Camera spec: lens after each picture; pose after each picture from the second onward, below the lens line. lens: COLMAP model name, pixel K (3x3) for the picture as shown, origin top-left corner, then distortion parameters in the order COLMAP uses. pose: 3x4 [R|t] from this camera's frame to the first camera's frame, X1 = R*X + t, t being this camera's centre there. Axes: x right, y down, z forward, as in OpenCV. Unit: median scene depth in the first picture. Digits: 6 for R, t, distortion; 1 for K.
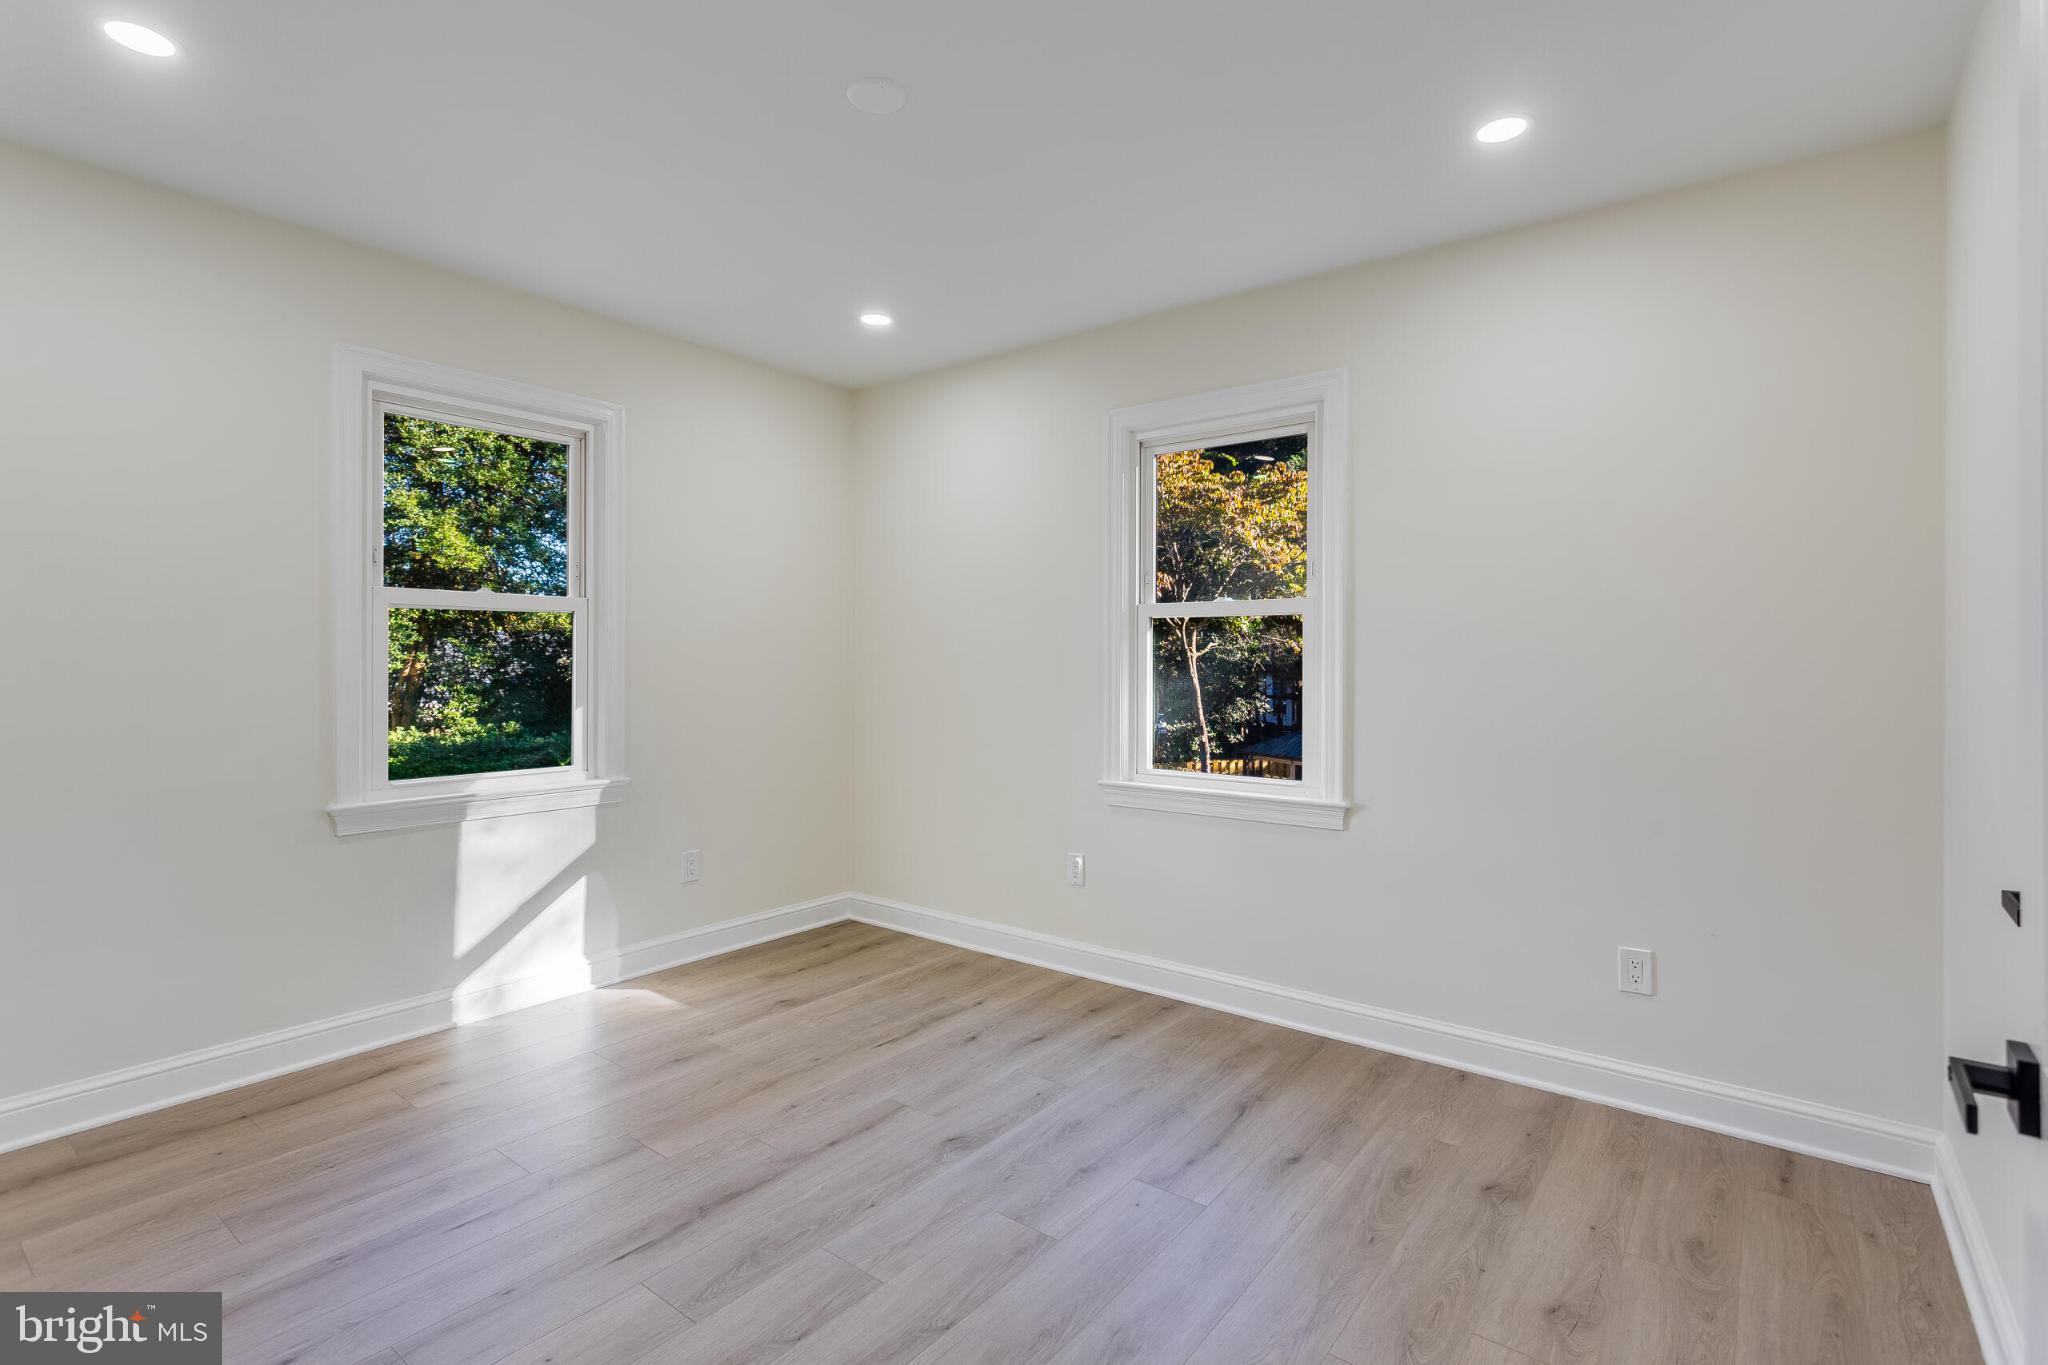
lens RADIAL K [[965.6, 0, 1033.6], [0, 965.6, 658.7], [0, 0, 1]] dist [0.004155, 0.000787]
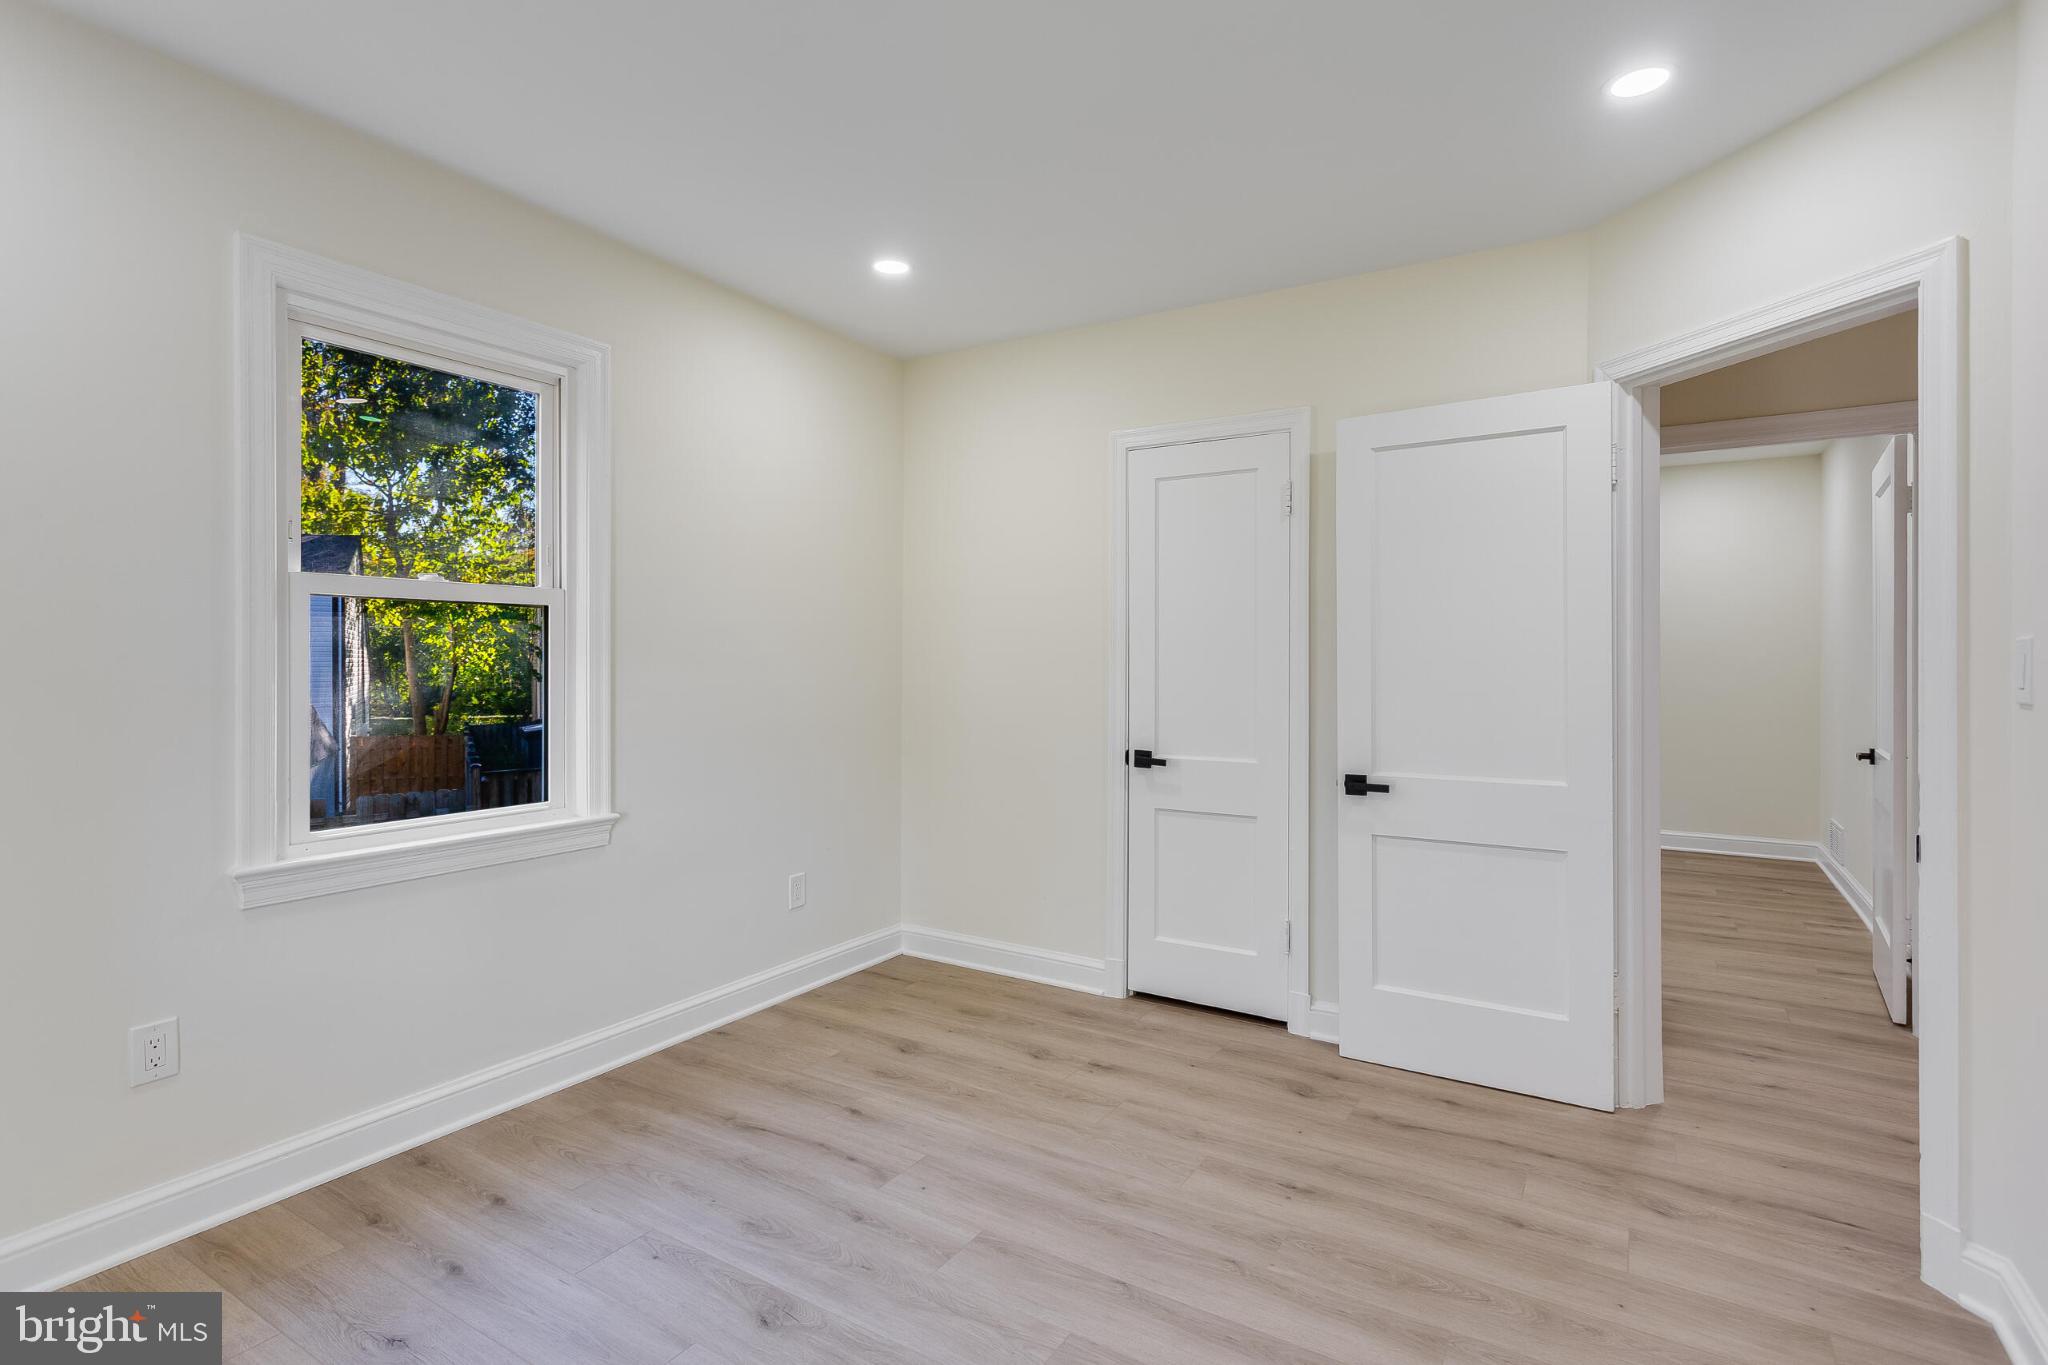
lens RADIAL K [[965.6, 0, 1033.6], [0, 965.6, 658.7], [0, 0, 1]] dist [0.004155, 0.000787]
pose [[-0.098709, 0.006484, 0.995095, -0.804209], [-0.003584, 0.999970, -0.006872, 0.004361], [-0.995110, -0.004245, -0.098683, 0.848127]]
